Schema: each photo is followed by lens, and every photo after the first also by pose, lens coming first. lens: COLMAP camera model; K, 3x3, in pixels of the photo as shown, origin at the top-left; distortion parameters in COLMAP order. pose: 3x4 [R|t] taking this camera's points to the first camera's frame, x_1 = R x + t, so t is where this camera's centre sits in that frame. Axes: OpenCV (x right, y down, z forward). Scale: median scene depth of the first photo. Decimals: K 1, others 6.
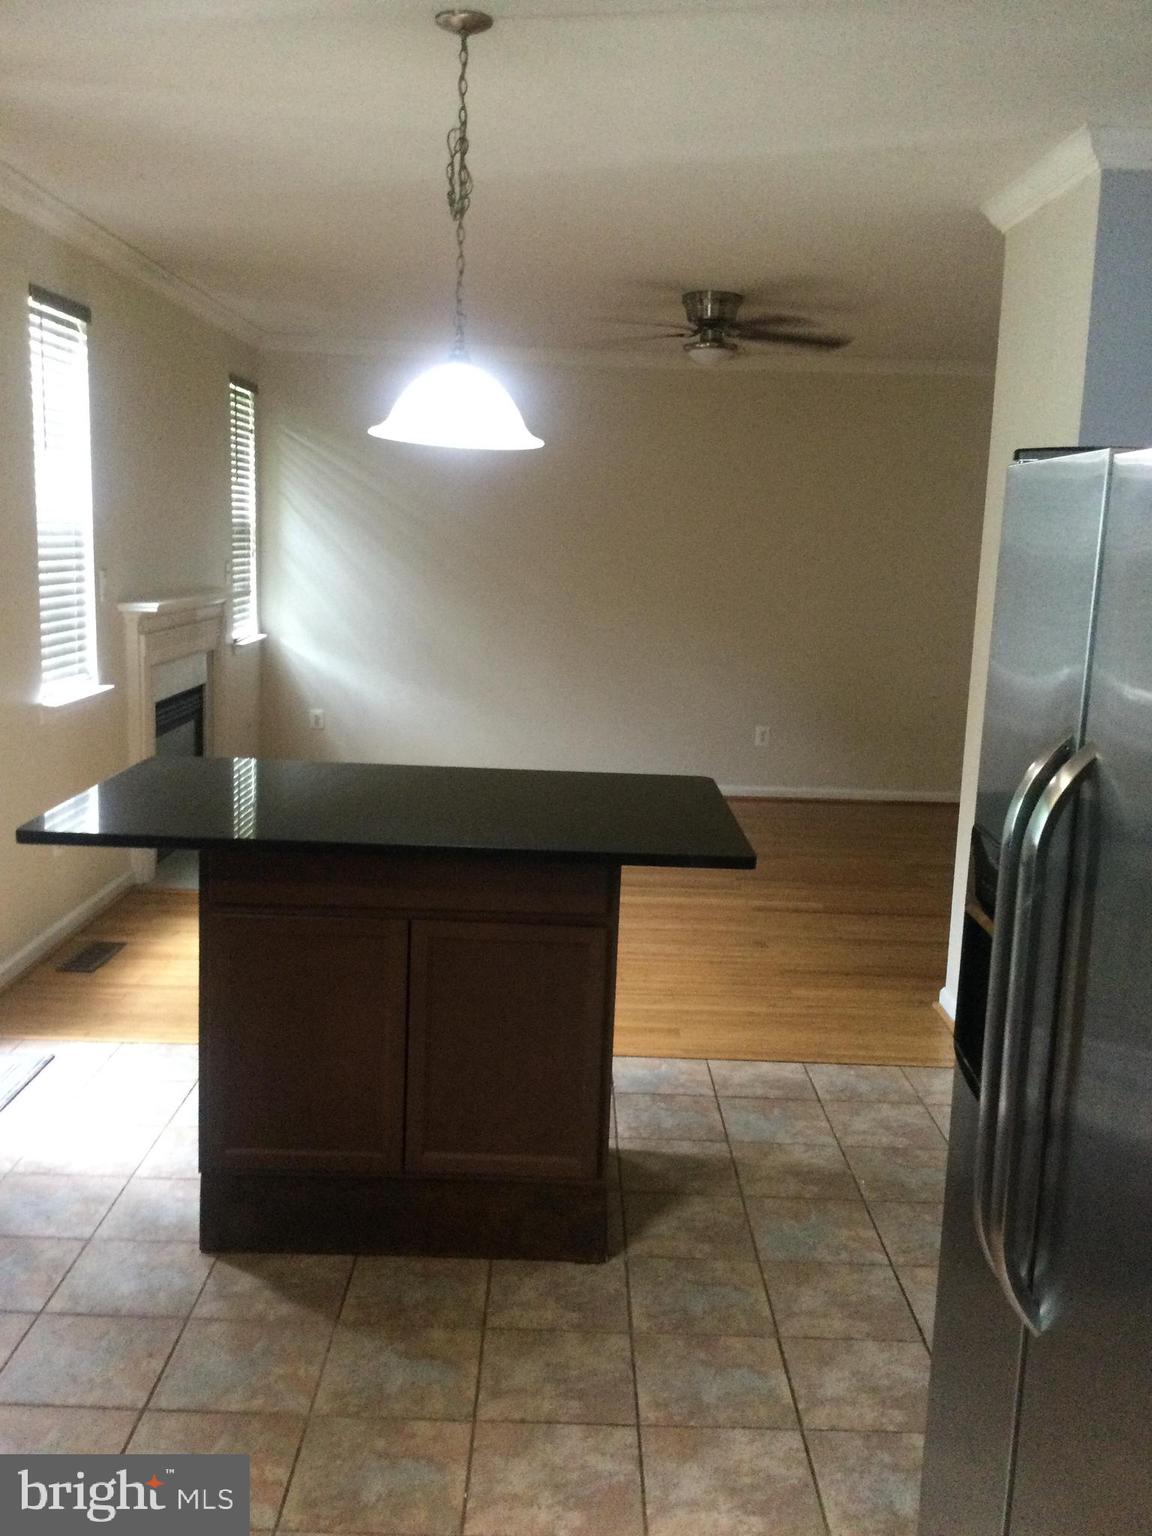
lens RADIAL K [[1388.4, 0, 576.0], [0, 1388.4, 768.0], [0, 0, 1]] dist [0.085321, -0.006166]
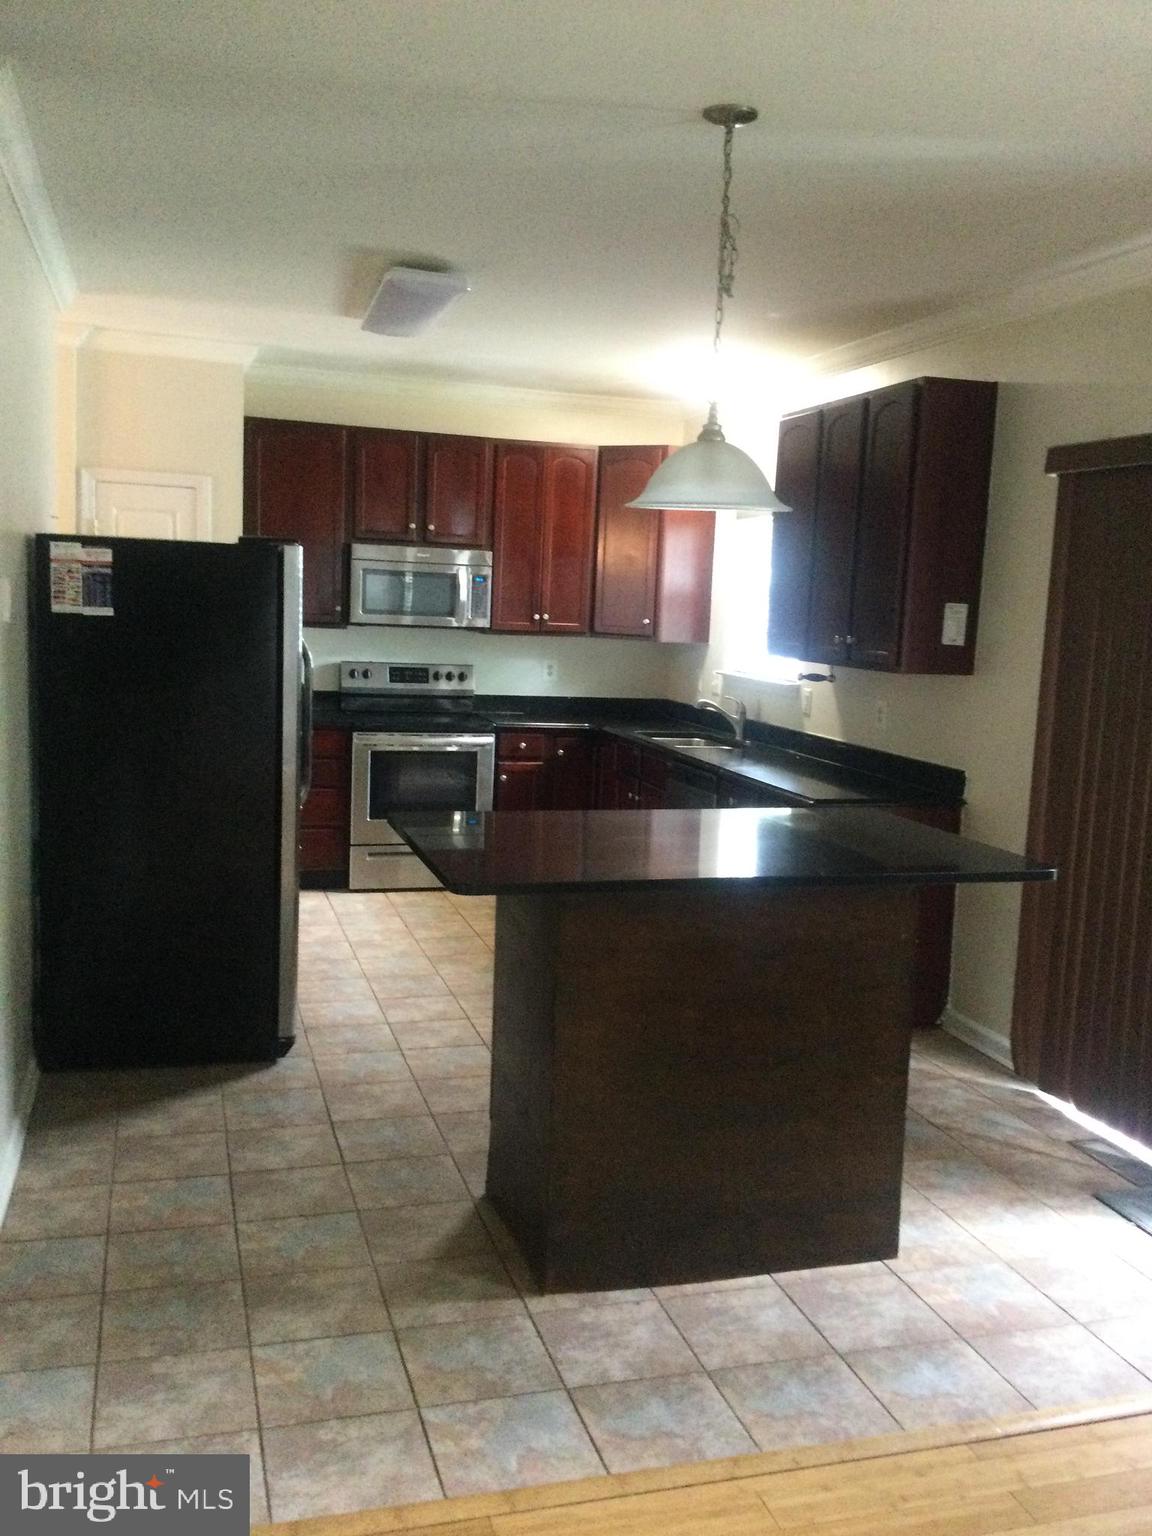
lens RADIAL K [[1388.4, 0, 576.0], [0, 1388.4, 768.0], [0, 0, 1]] dist [0.085321, -0.006166]
pose [[-0.958053, -0.033717, -0.284600, 0.255194], [-0.116030, 0.953661, 0.277611, -0.281650], [0.262052, 0.298988, -0.917570, 1.711759]]
